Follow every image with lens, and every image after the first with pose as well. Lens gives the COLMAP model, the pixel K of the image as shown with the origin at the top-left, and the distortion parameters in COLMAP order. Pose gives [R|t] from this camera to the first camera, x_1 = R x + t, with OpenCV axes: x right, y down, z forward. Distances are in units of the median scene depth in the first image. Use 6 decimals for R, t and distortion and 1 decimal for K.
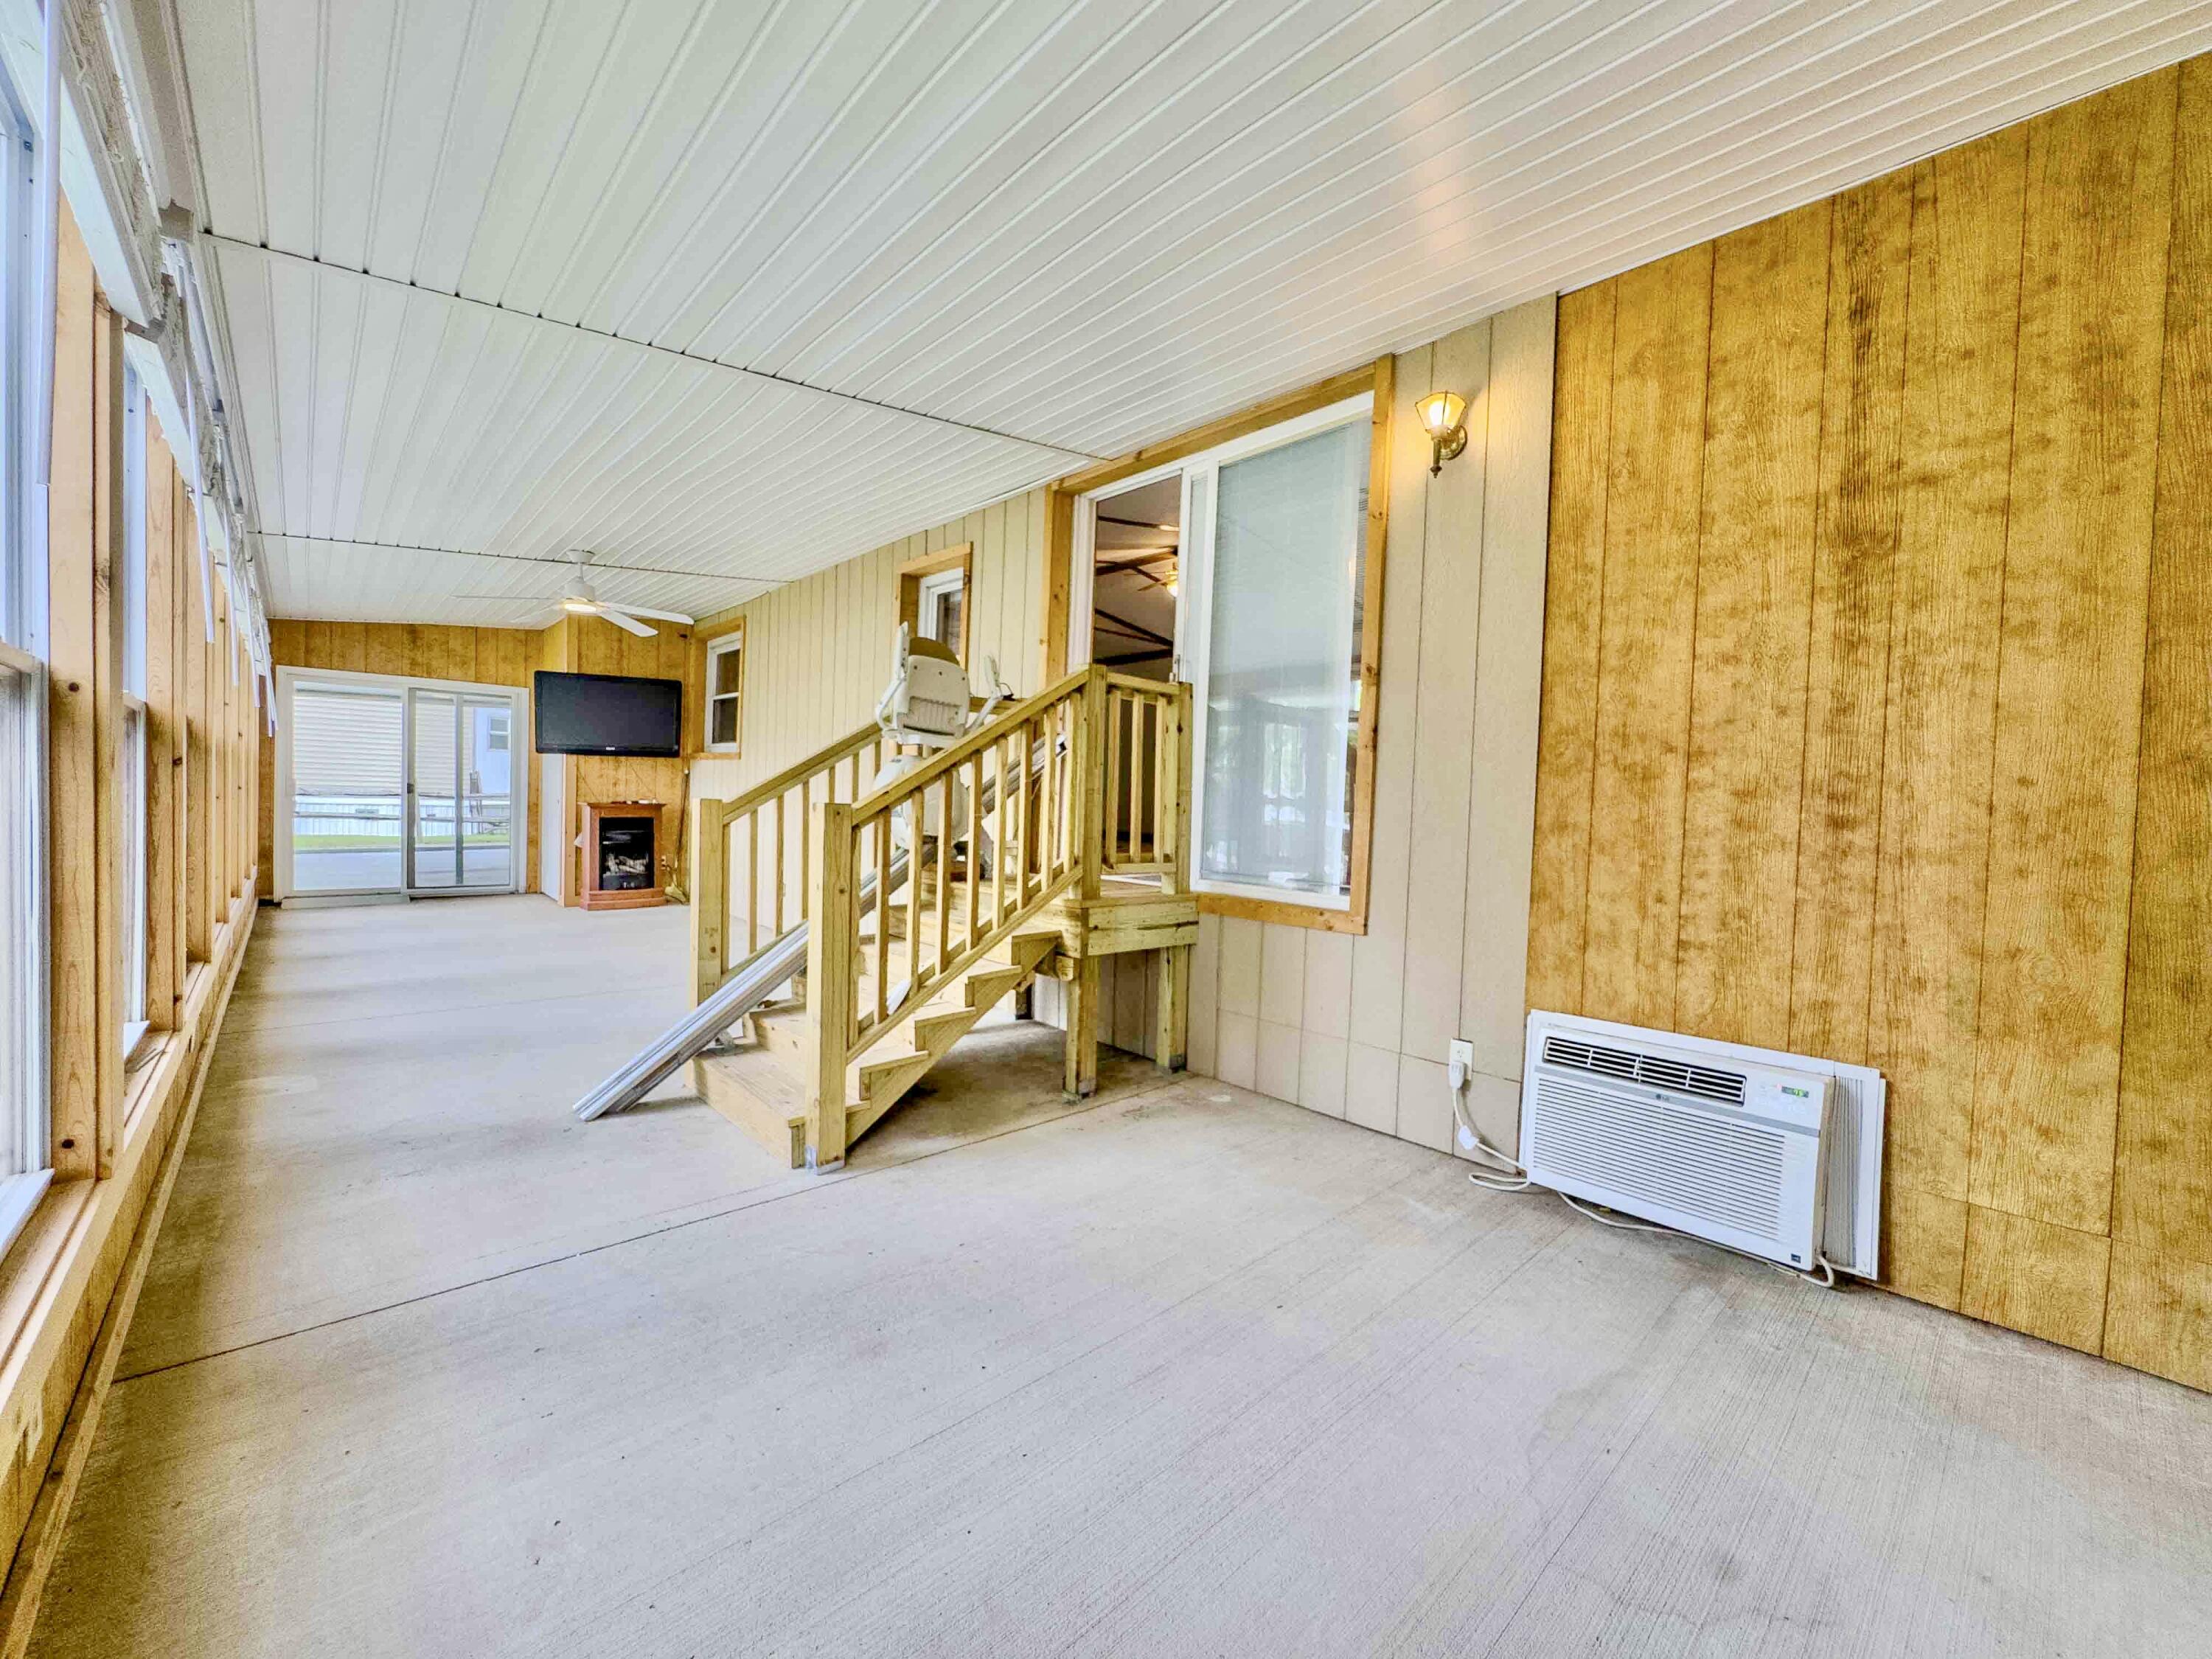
lens RADIAL K [[891.7, 0, 1102.5], [0, 891.7, 838.0], [0, 0, 1]] dist [-0.004262, 0.000798]
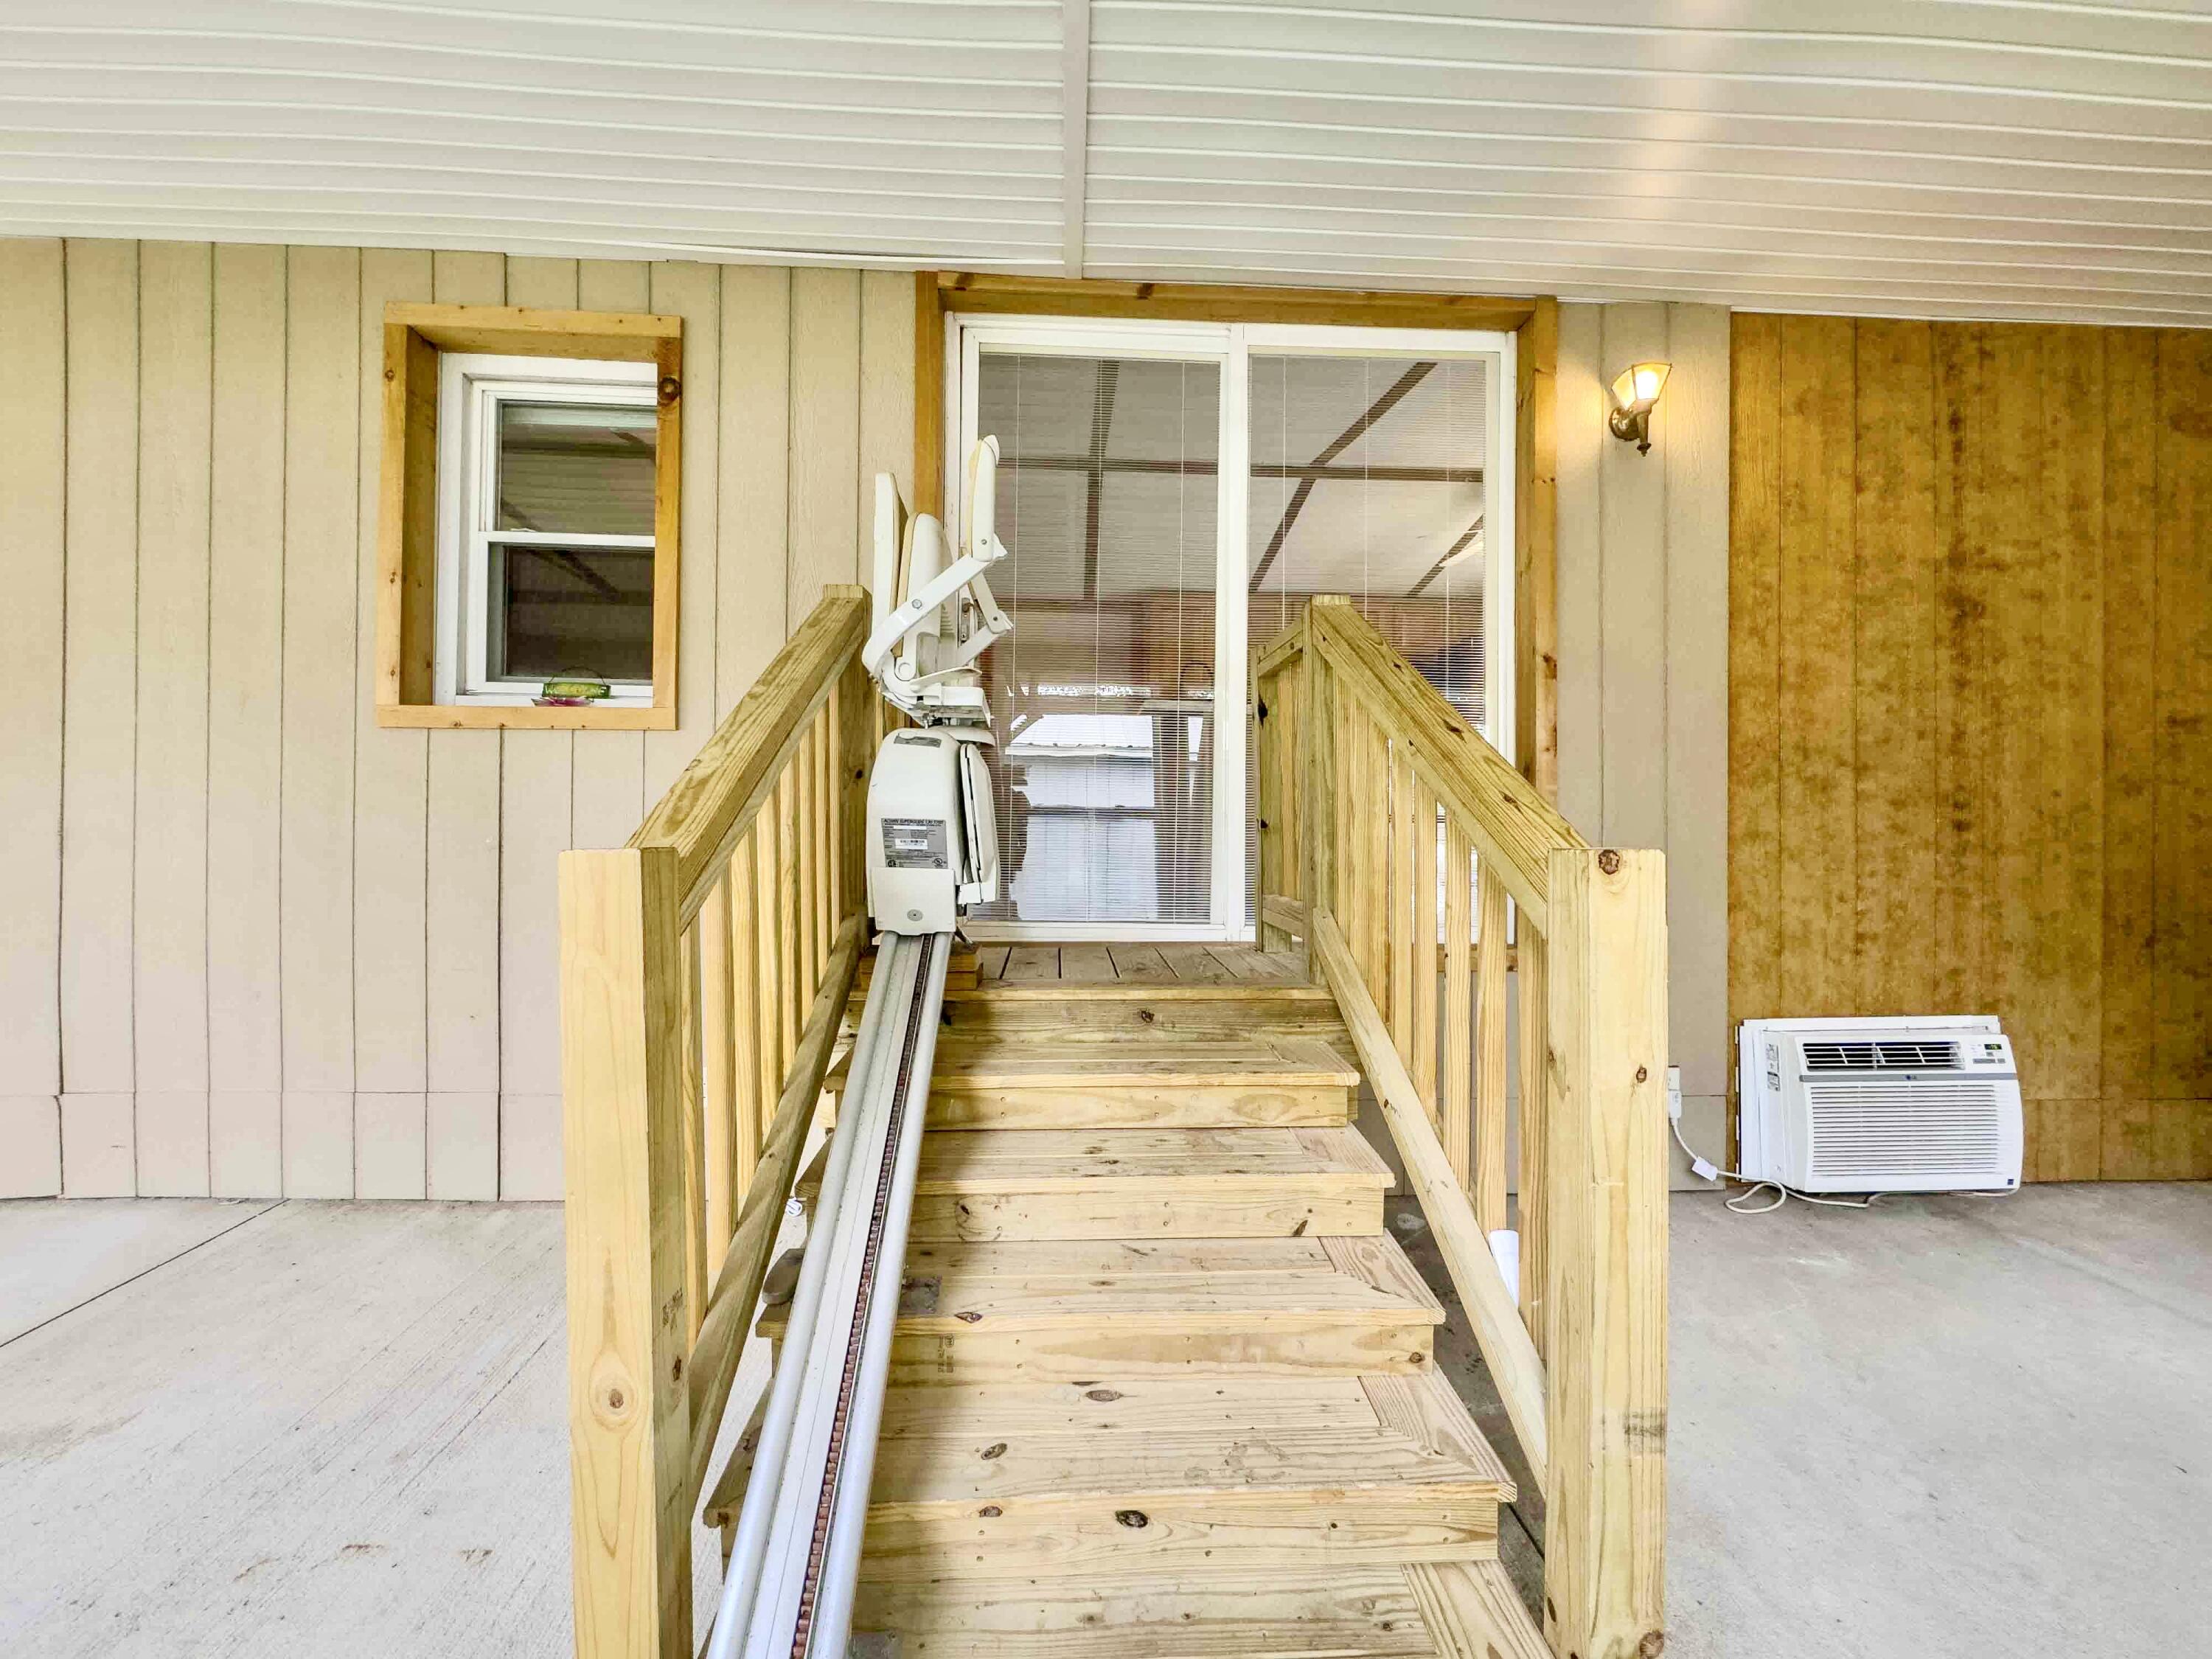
lens RADIAL K [[891.7, 0, 1108.3], [0, 891.7, 831.3], [0, 0, 1]] dist [-0.004262, 0.000798]
pose [[0.638445, -0.037125, 0.768772, -0.550498], [0.041716, 0.999037, 0.013601, -0.046589], [-0.768536, 0.023386, 0.639379, 0.681445]]
